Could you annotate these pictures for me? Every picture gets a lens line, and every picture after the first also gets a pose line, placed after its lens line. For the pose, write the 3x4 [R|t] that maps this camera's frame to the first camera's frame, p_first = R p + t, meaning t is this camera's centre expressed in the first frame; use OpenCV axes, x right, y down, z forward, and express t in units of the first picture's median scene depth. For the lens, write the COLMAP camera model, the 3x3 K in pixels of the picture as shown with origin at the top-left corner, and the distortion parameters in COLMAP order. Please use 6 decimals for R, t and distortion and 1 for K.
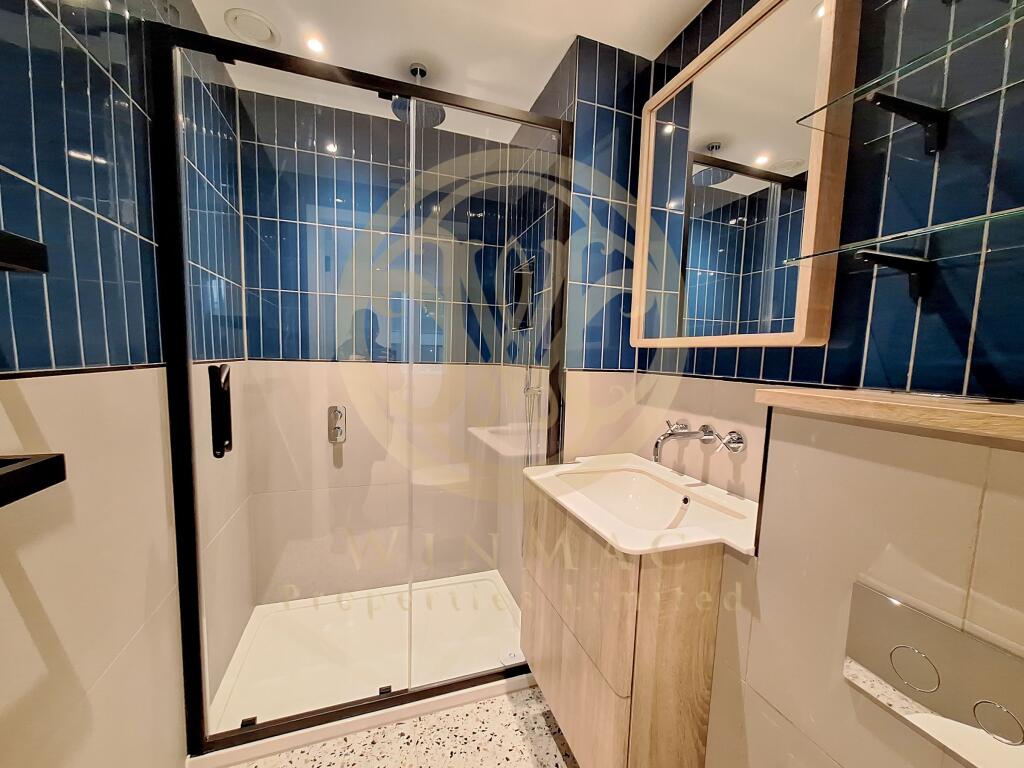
lens RADIAL K [[385.7, 0, 512.0], [0, 385.7, 384.0], [0, 0, 1]] dist [0.002126, 0.000164]
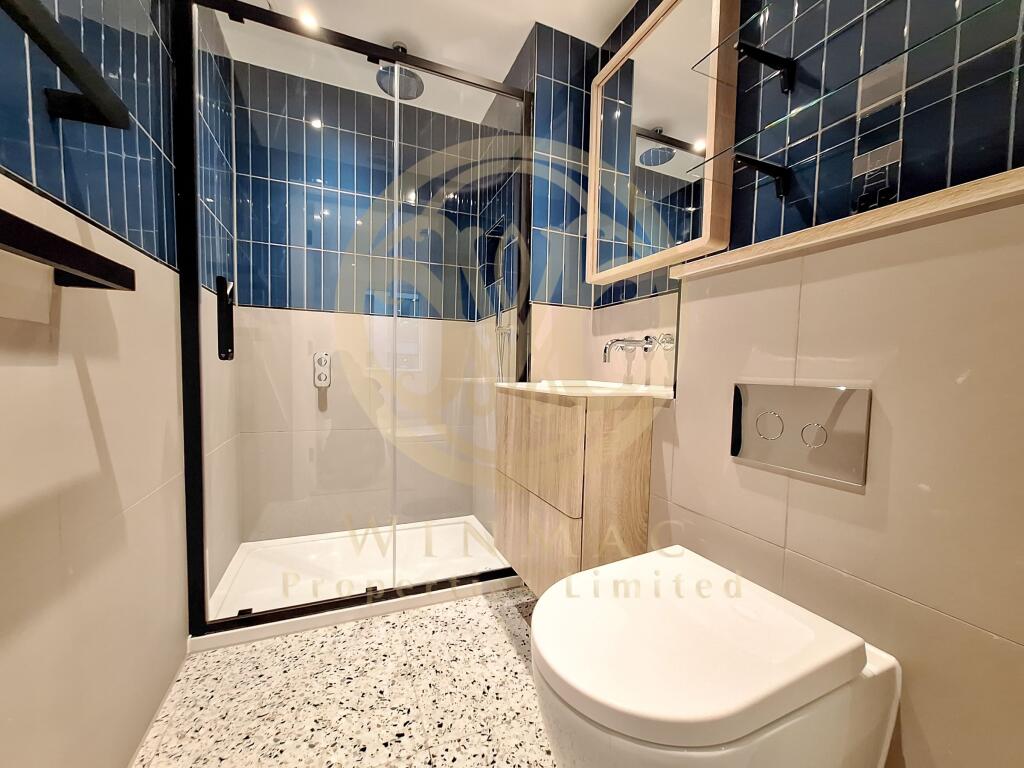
lens RADIAL K [[387.6, 0, 512.0], [0, 387.6, 384.0], [0, 0, 1]] dist [0.000450, 0.000263]
pose [[0.997859, -0.010774, 0.064507, 0.005354], [0.013203, 0.999215, -0.037342, 0.254139], [-0.064054, 0.038114, 0.997218, -0.145263]]
